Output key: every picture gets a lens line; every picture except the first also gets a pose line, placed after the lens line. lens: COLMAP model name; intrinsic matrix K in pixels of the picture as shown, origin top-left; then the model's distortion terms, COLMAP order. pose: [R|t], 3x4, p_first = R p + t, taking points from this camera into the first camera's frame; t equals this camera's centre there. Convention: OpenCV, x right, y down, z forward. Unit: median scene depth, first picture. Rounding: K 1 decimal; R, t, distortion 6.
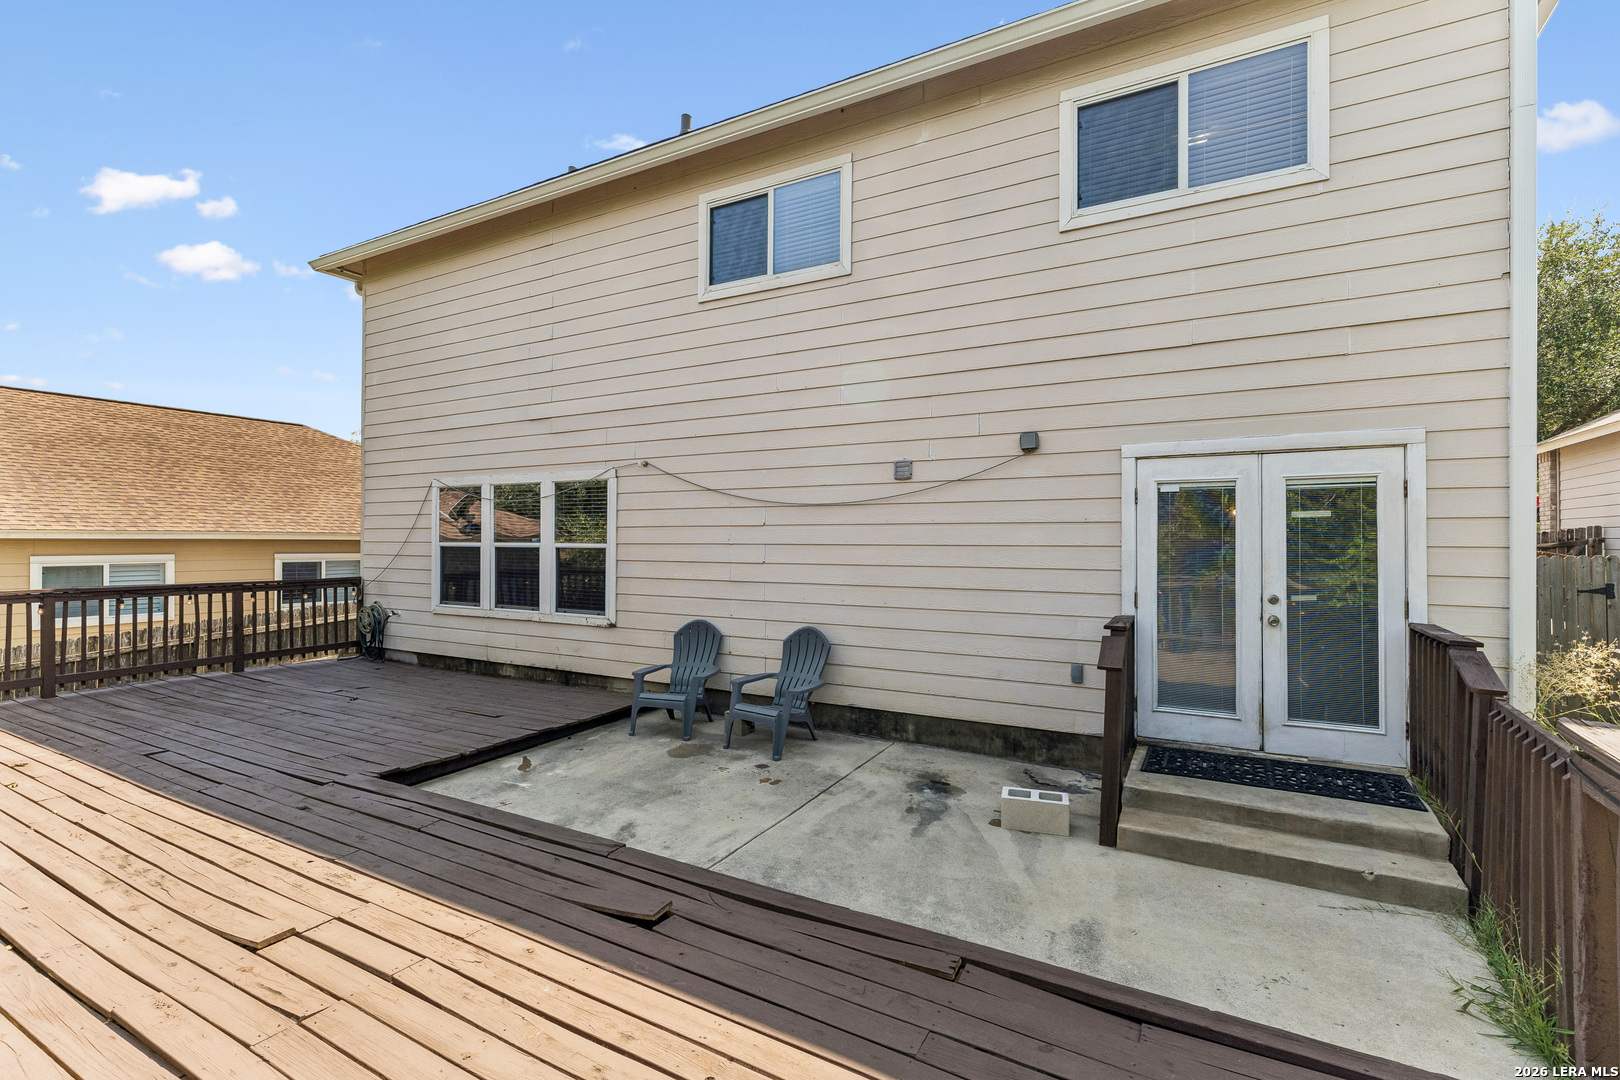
lens RADIAL K [[711.4, 0, 810.0], [0, 711.4, 540.0], [0, 0, 1]] dist [0.002298, 0.000222]
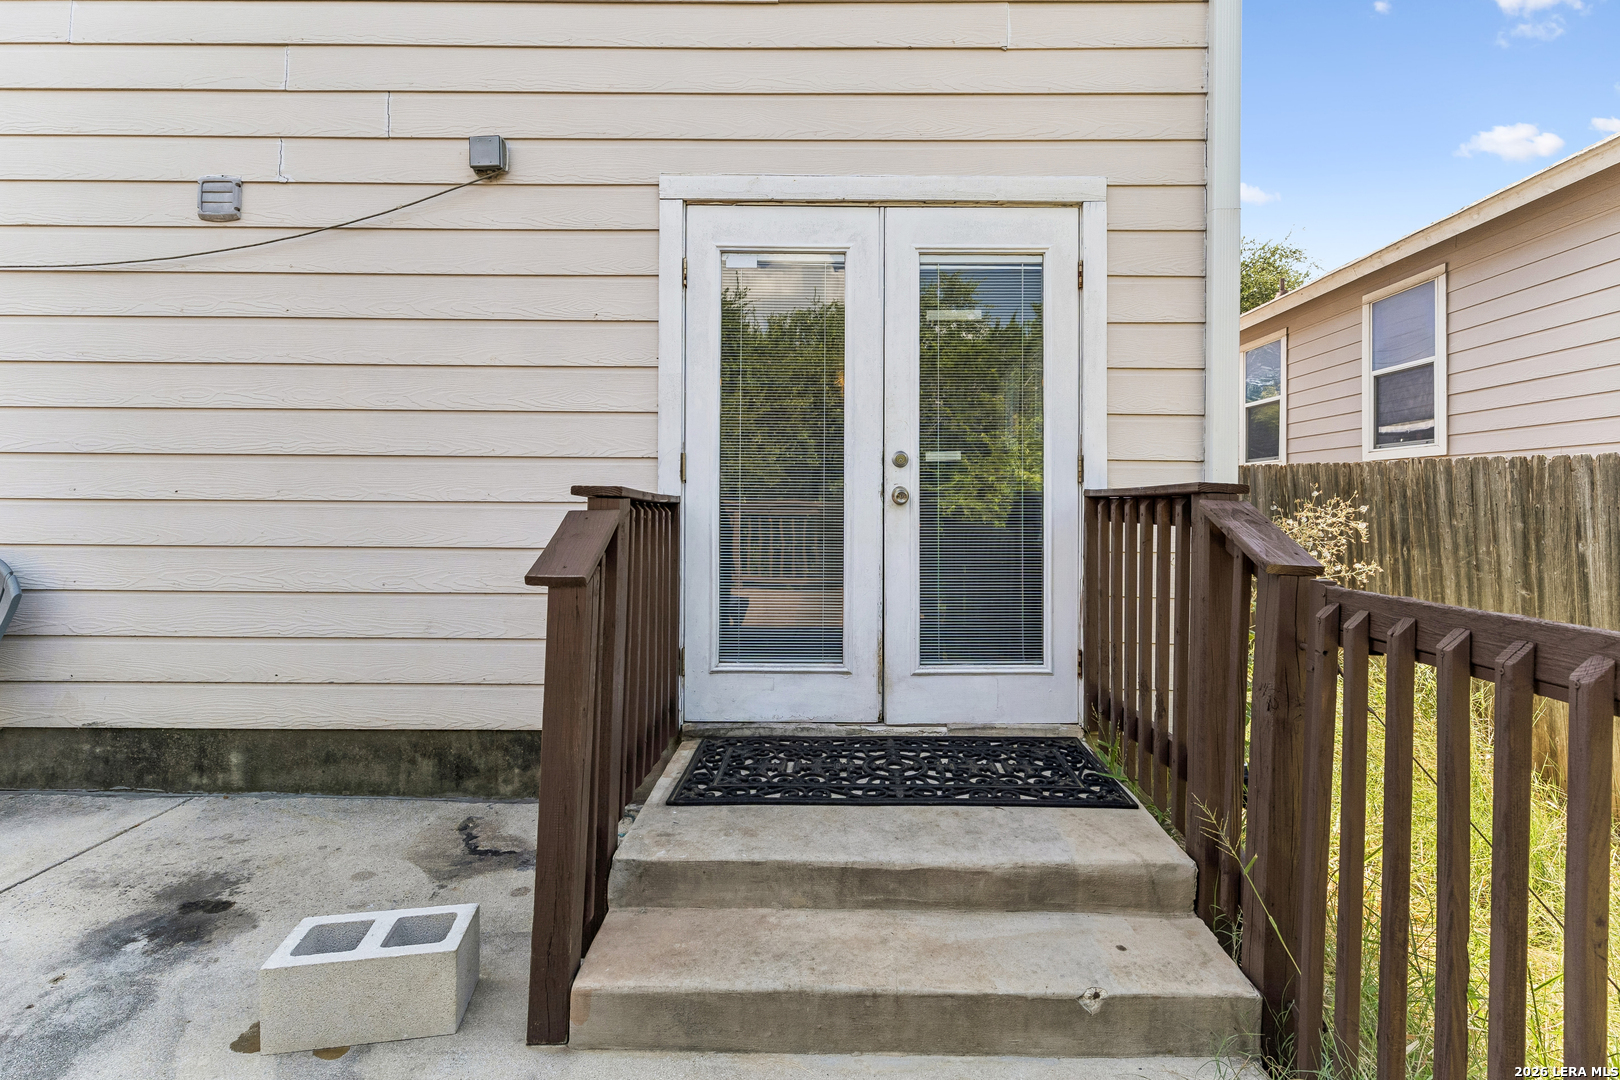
lens RADIAL K [[737.7, 0, 813.6], [0, 737.7, 517.9], [0, 0, 1]] dist [-0.000569, 0.000041]
pose [[0.883532, -0.006928, 0.468319, 0.311260], [-0.004590, 0.999715, 0.023448, 0.118329], [-0.468348, -0.022866, 0.883248, 0.508149]]
